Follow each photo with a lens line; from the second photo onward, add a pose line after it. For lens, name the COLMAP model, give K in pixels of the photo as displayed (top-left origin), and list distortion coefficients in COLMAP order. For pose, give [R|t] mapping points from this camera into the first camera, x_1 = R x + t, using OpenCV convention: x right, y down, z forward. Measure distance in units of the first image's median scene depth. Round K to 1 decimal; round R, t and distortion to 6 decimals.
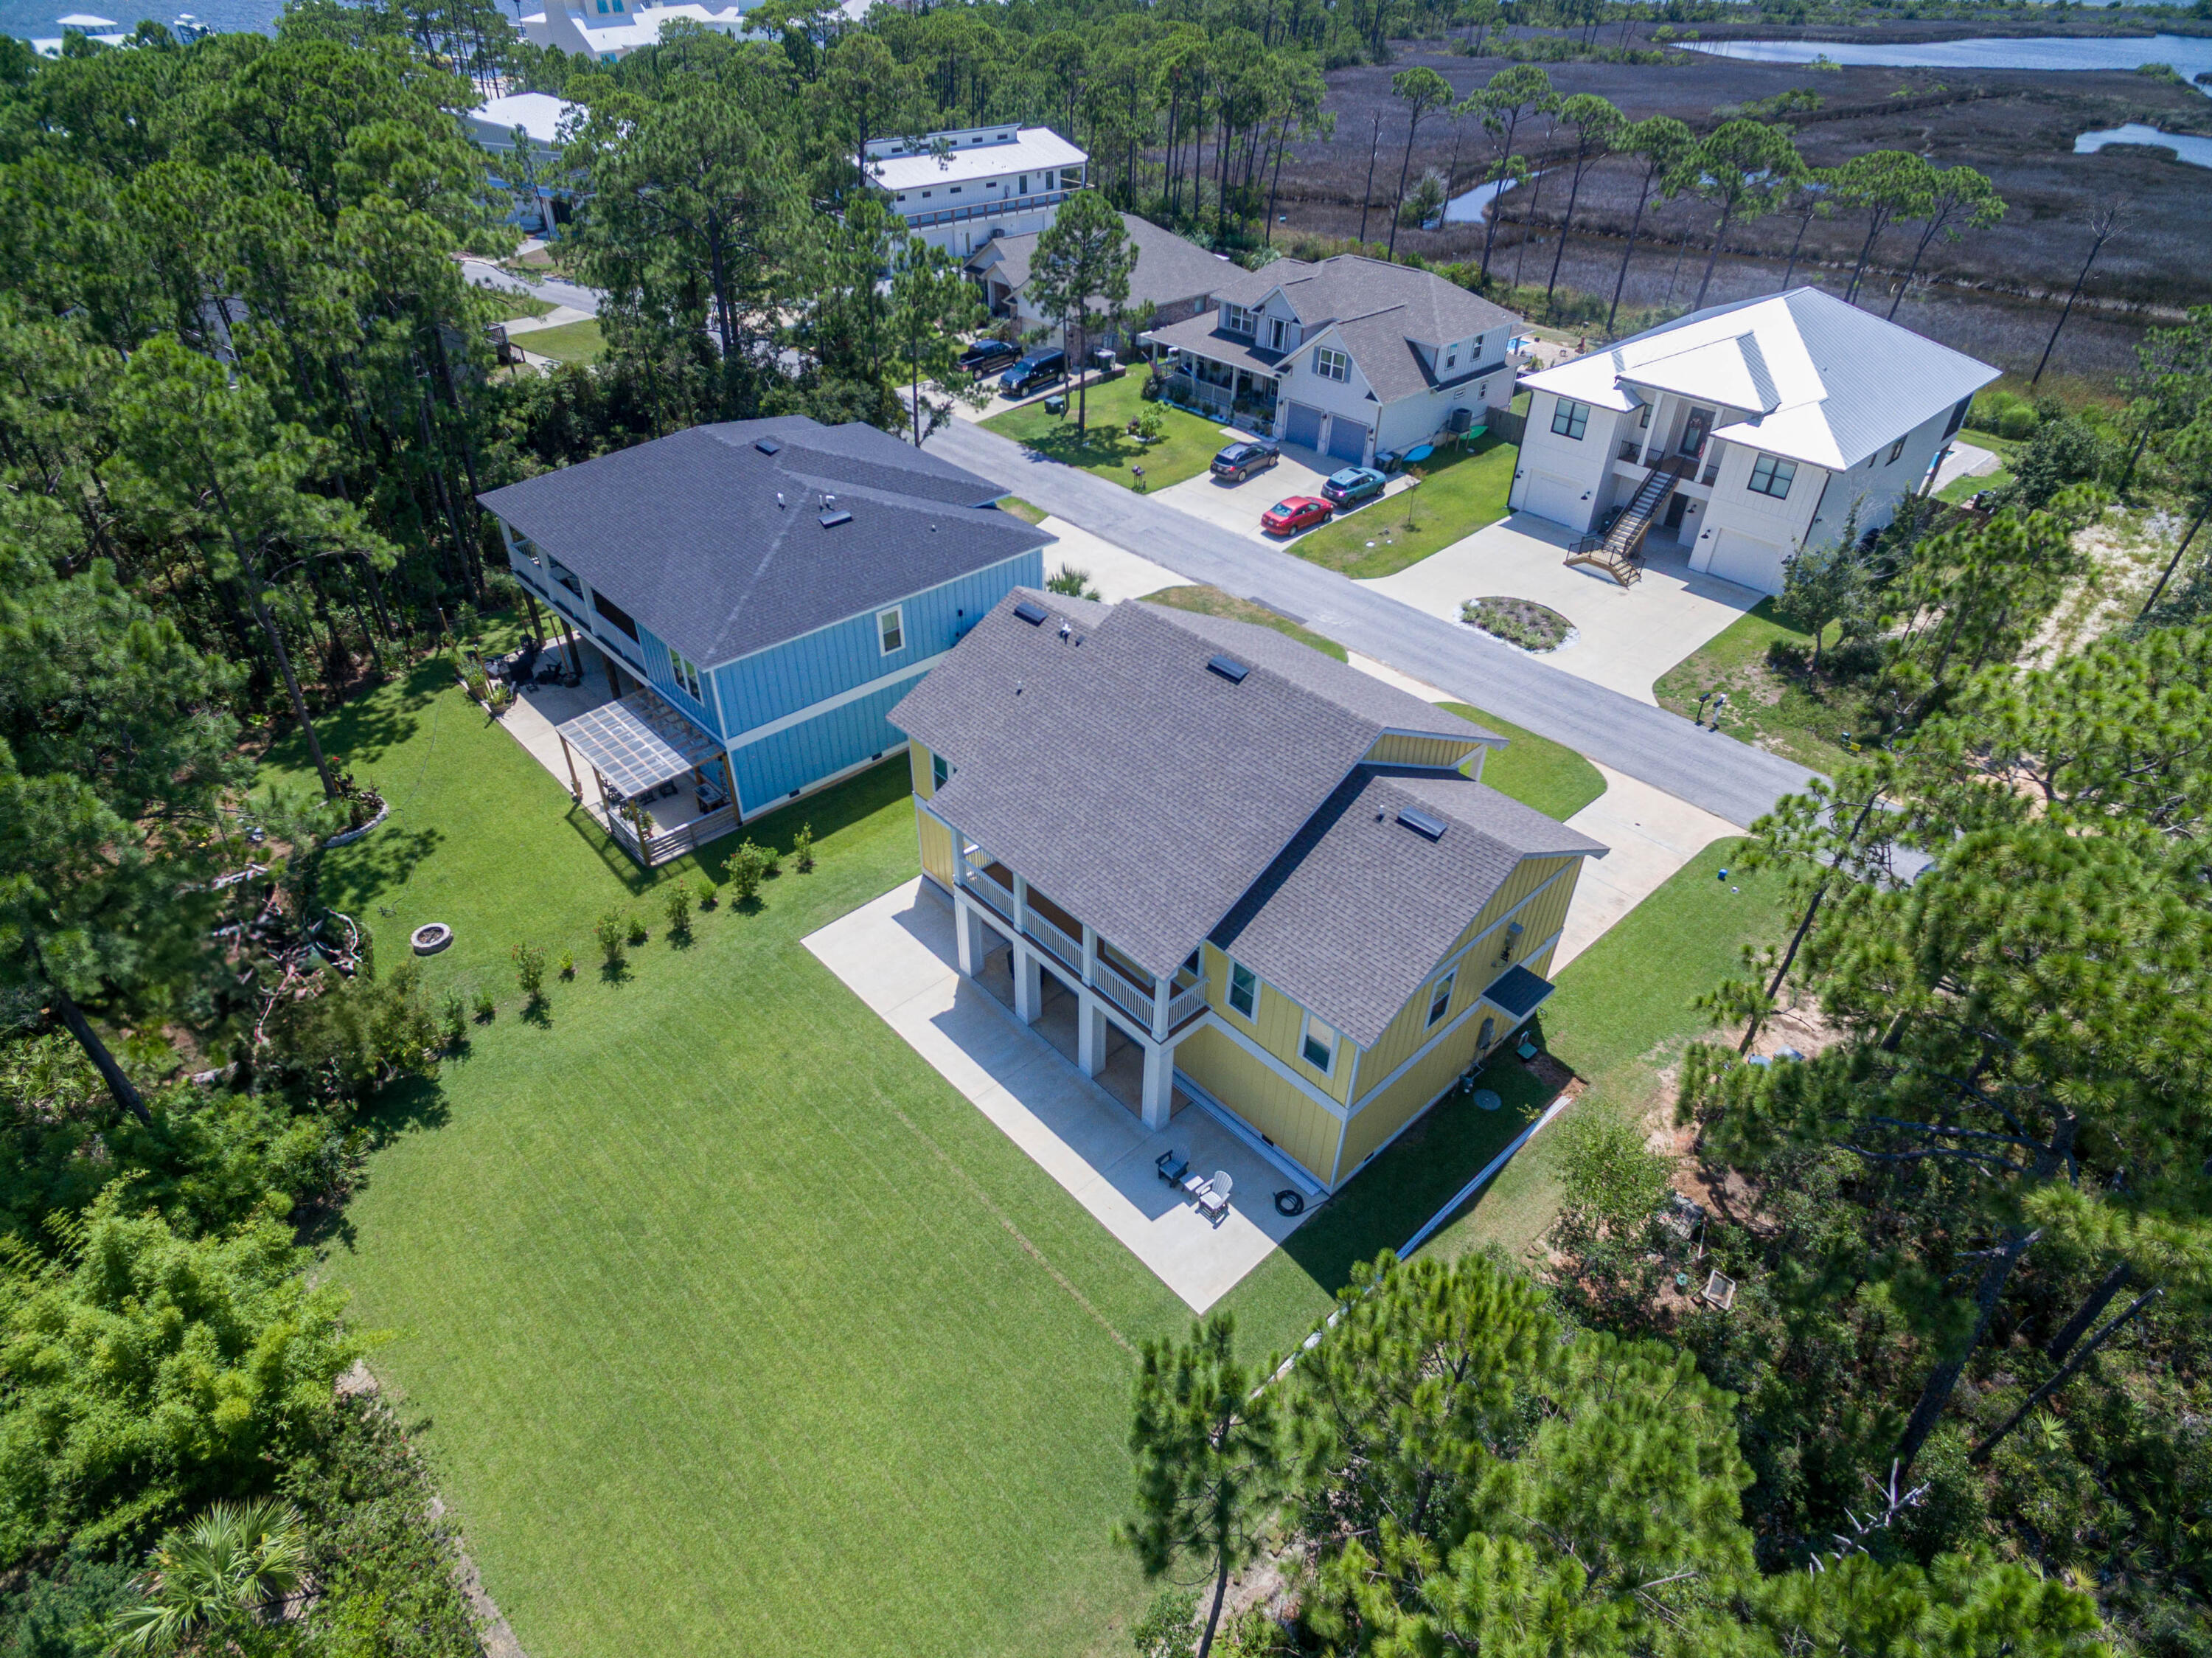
lens RADIAL K [[1225.1, 0, 1106.0], [0, 1225.1, 829.0], [0, 0, 1]] dist [0.000986, -0.002163]
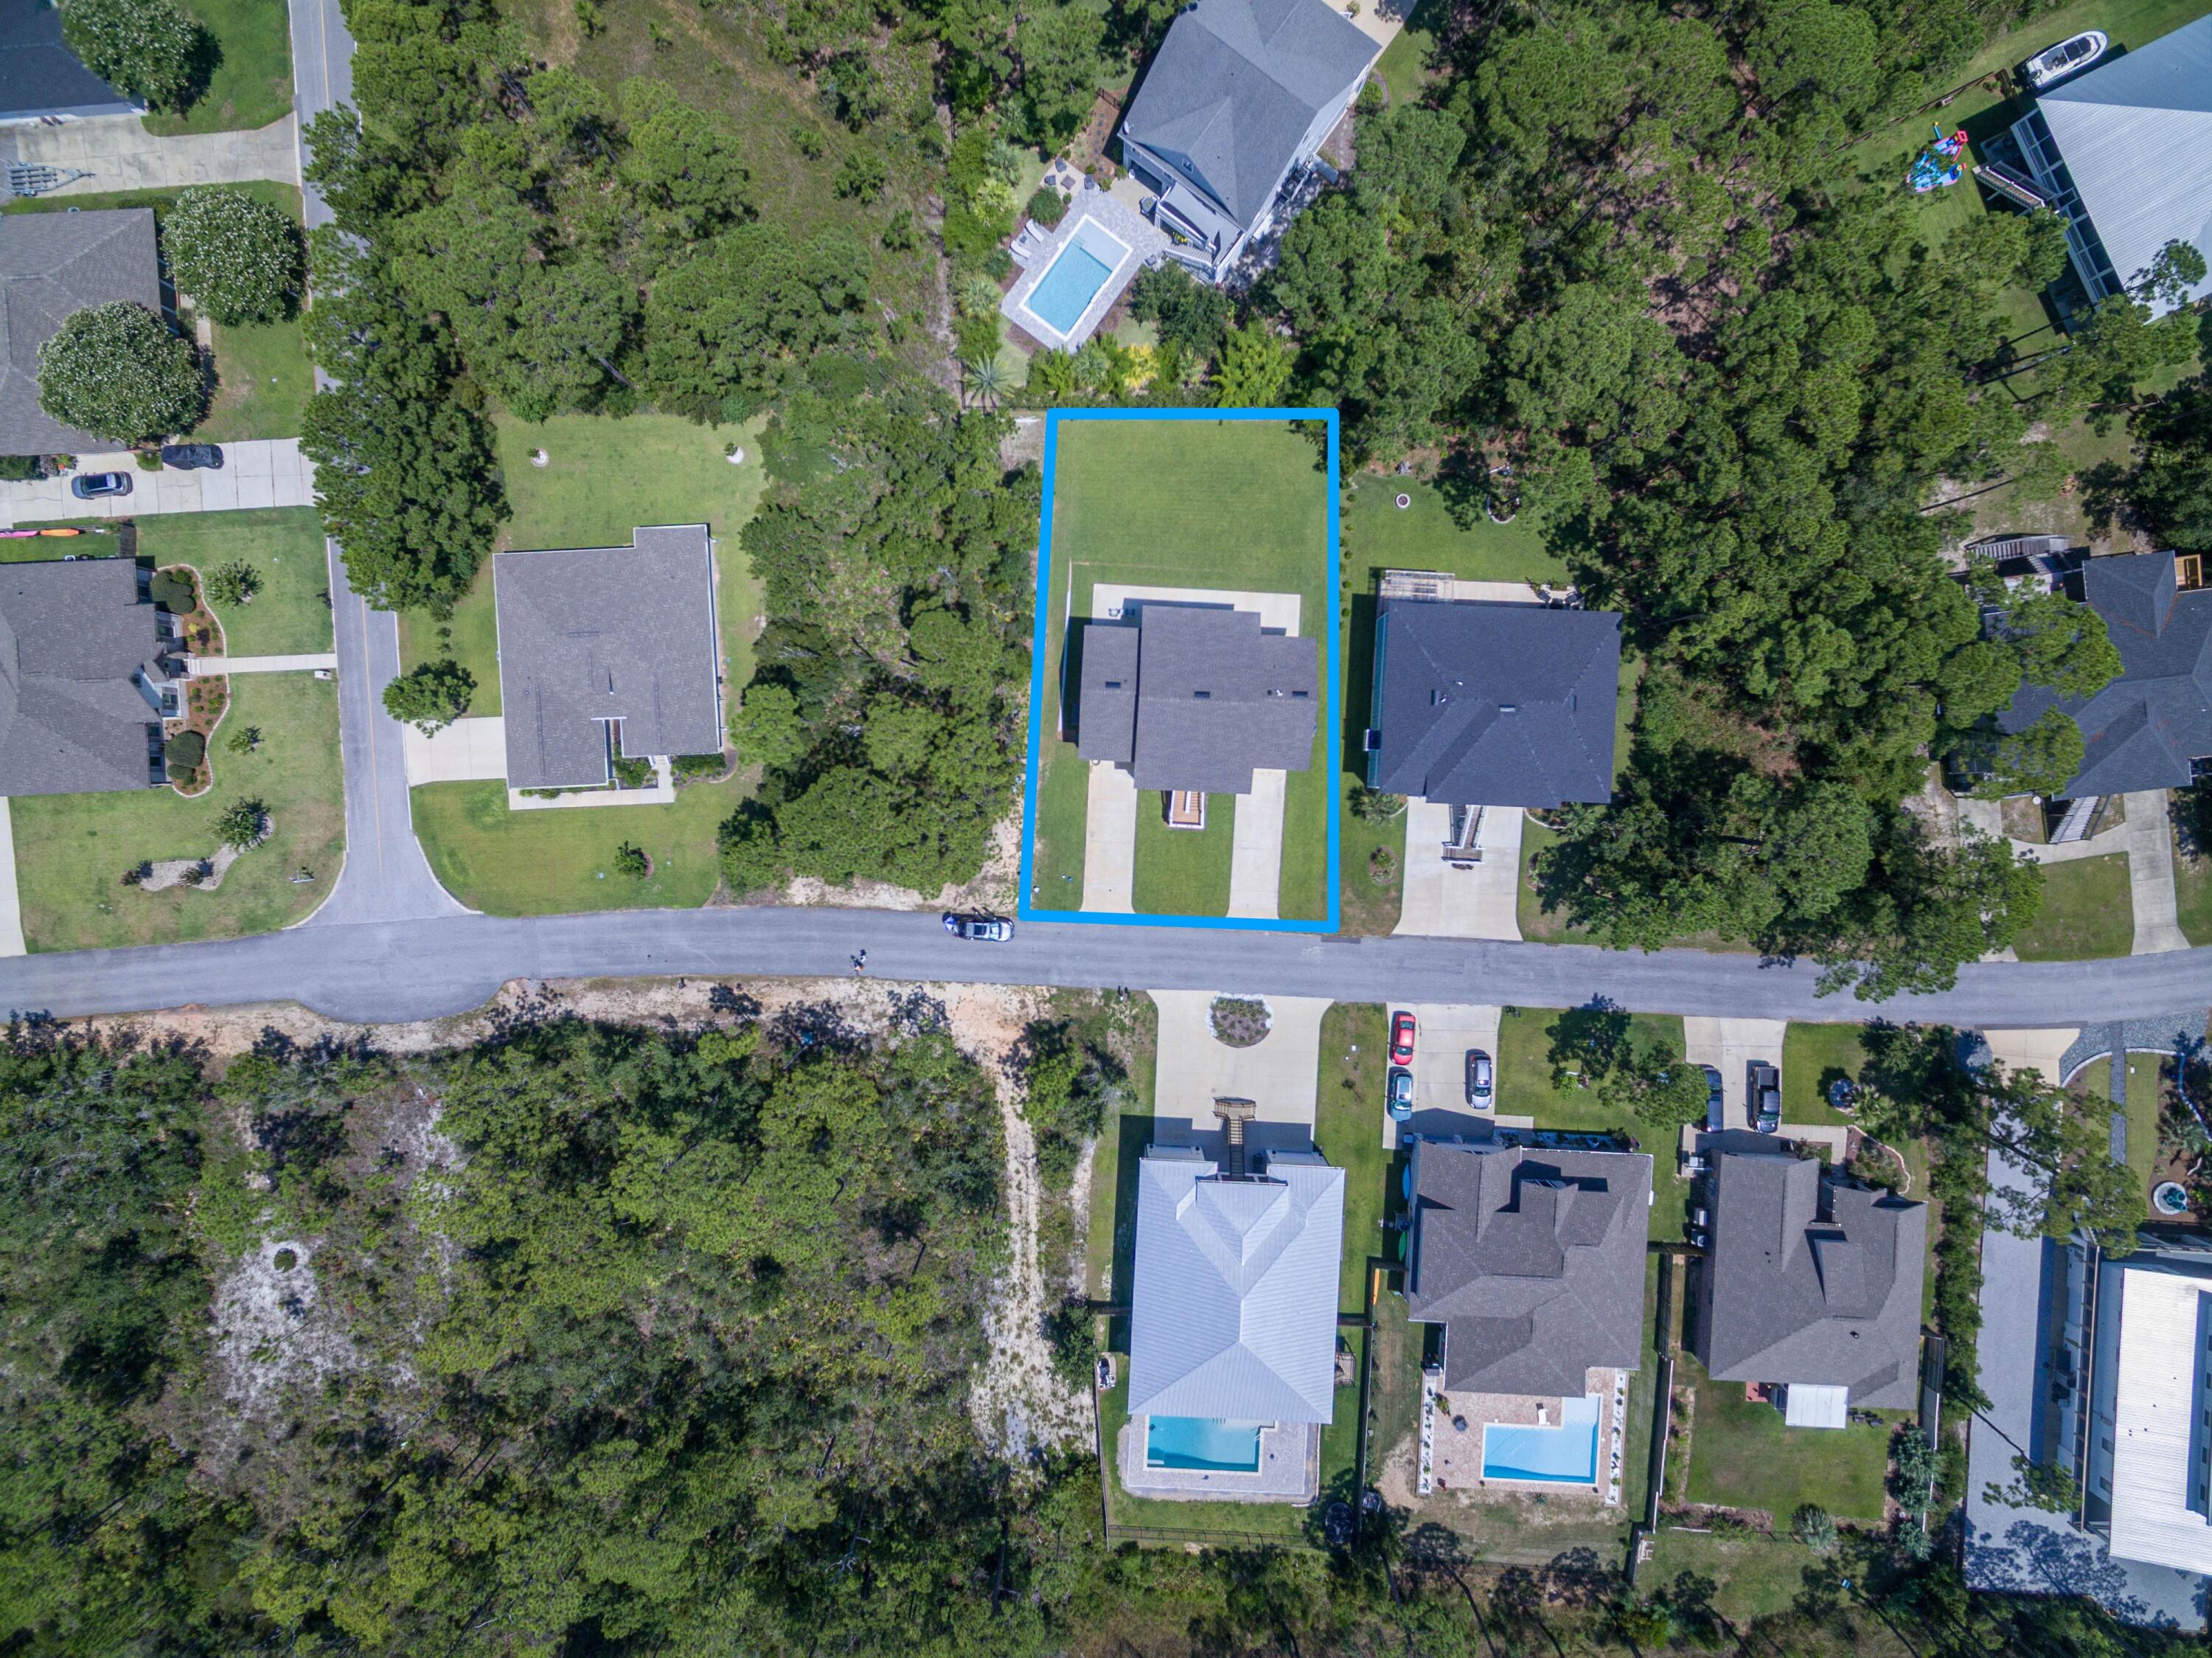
lens RADIAL K [[1225.1, 0, 1106.0], [0, 1225.1, 829.0], [0, 0, 1]] dist [0.000986, -0.002163]
pose [[-0.716831, 0.697225, 0.005485, 0.245049], [-0.432075, -0.450372, 0.781330, -1.272111], [0.547233, 0.557712, 0.624094, -0.386237]]
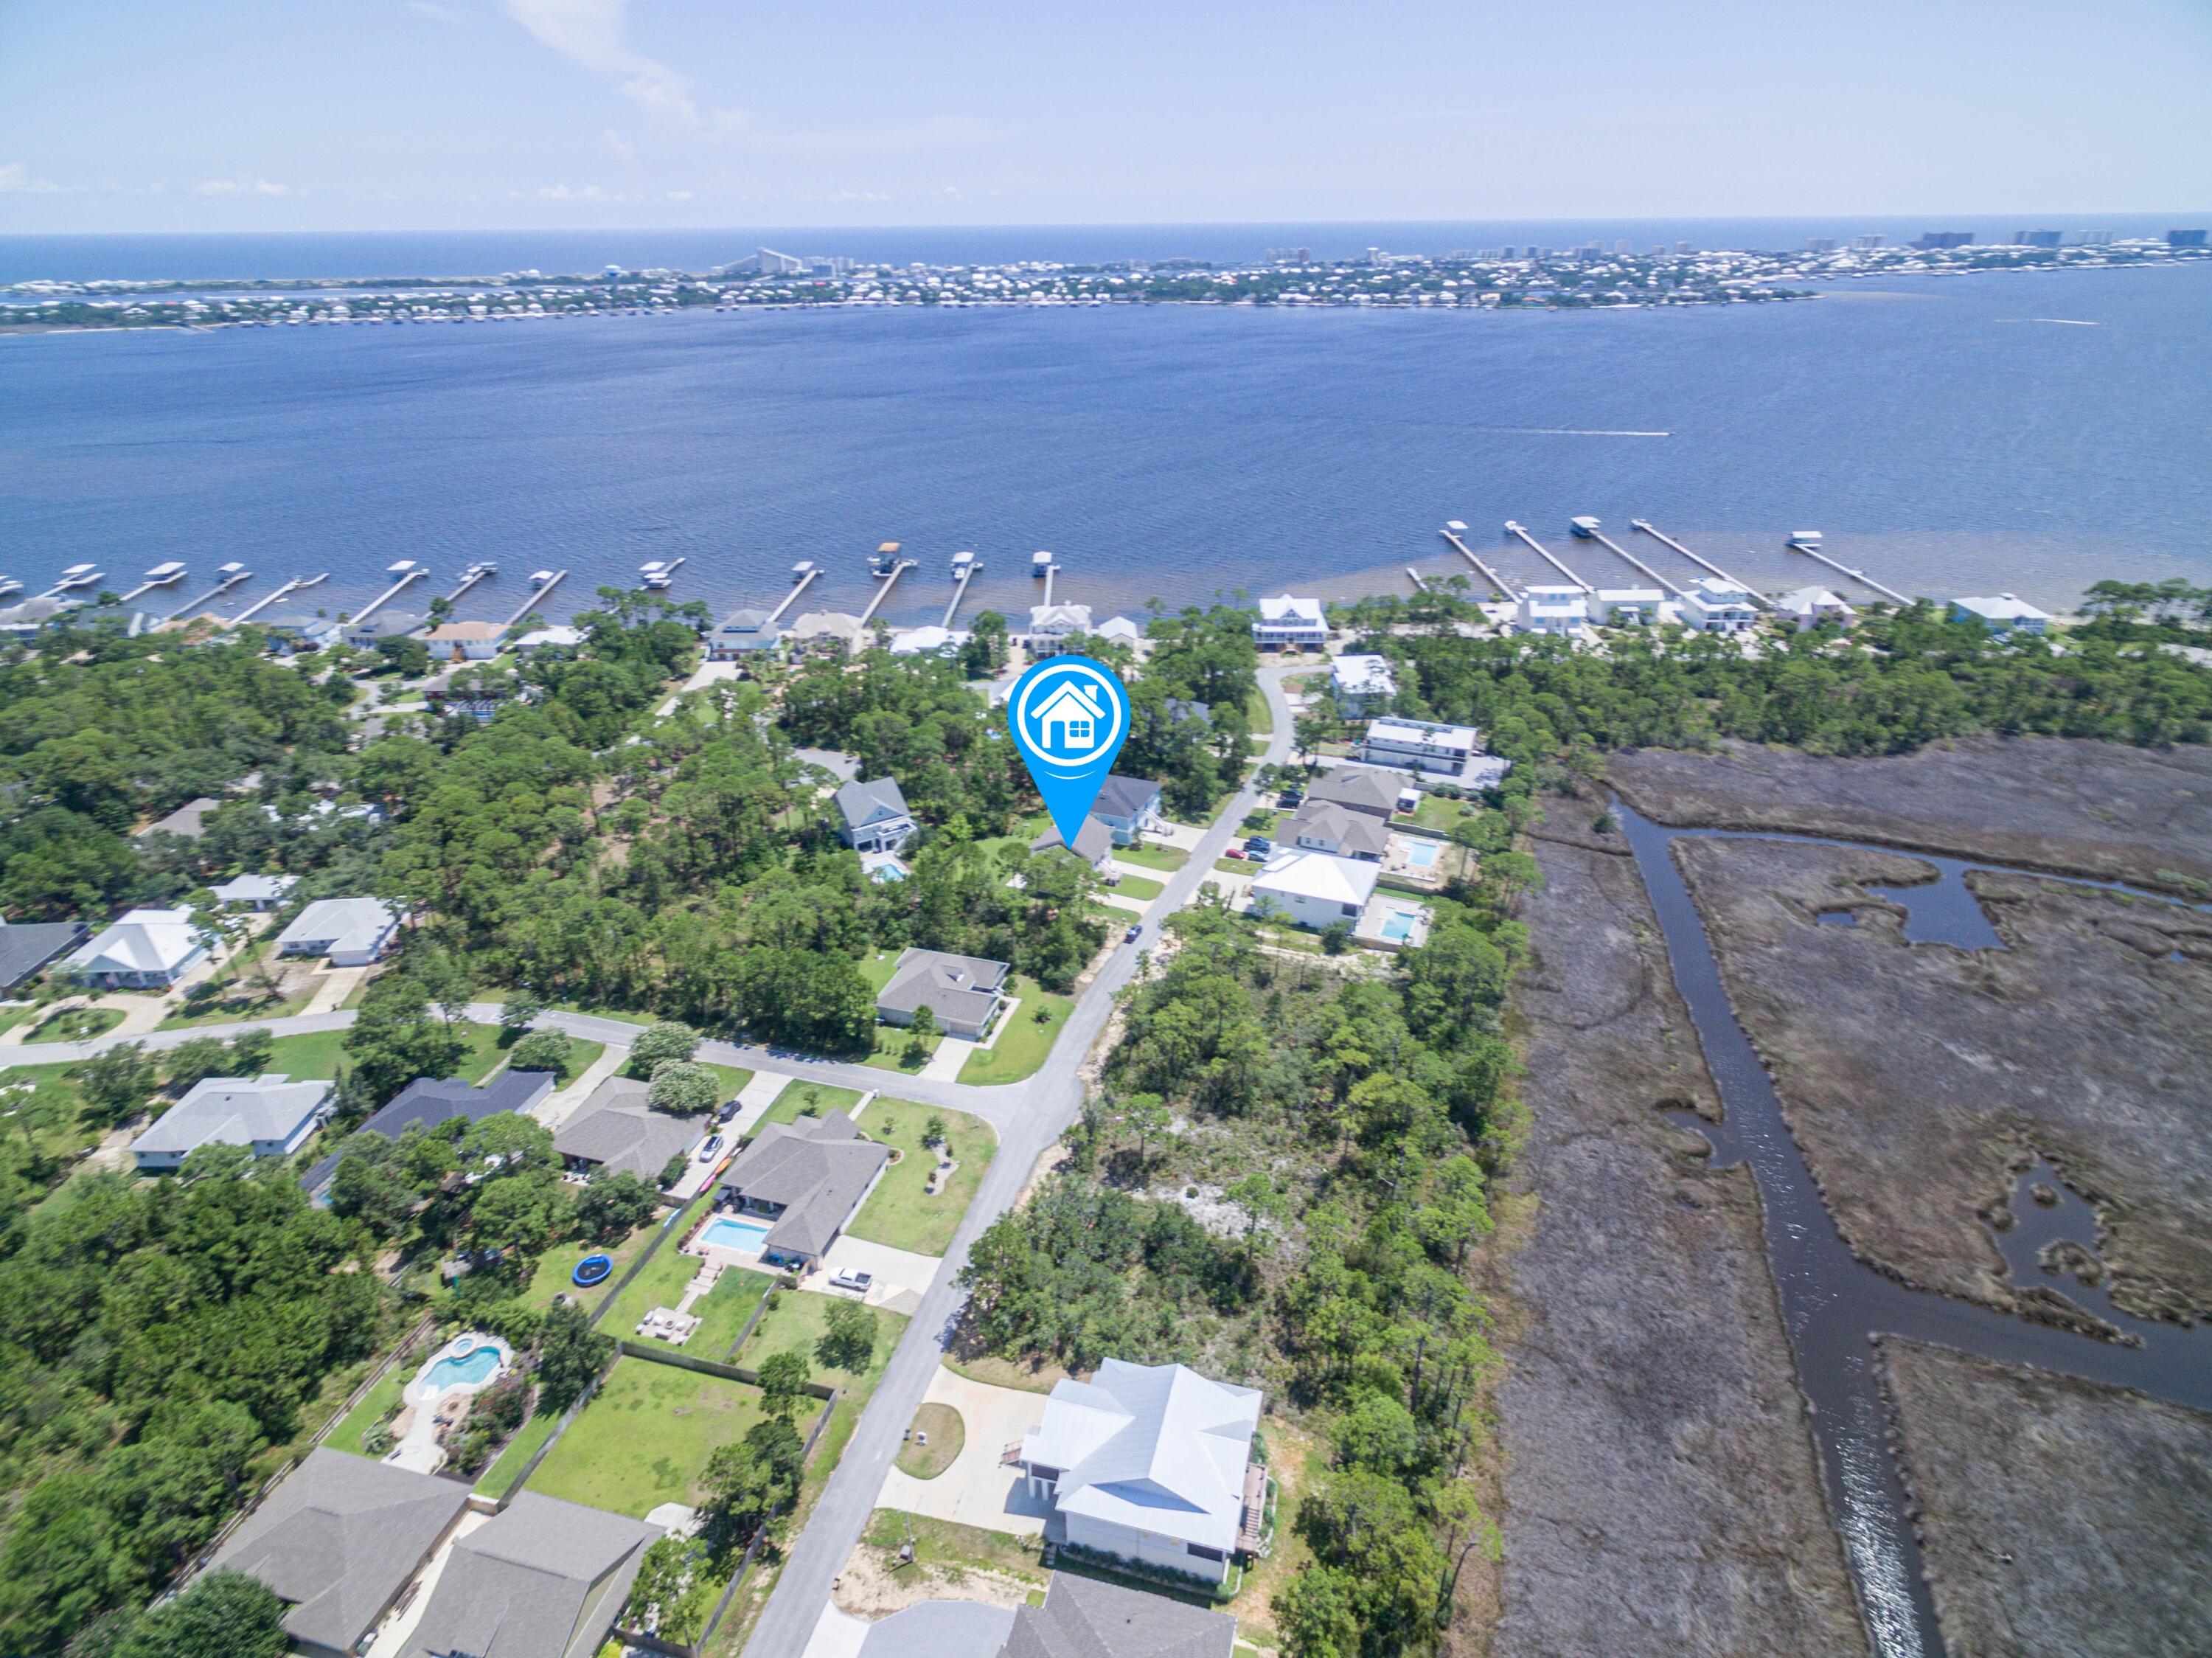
lens RADIAL K [[1225.1, 0, 1106.0], [0, 1225.1, 829.0], [0, 0, 1]] dist [0.000986, -0.002163]
pose [[0.409740, 0.390126, -0.824570, 3.235666], [-0.543896, 0.830163, 0.122503, -0.596139], [0.732318, 0.398286, 0.552339, -1.494676]]
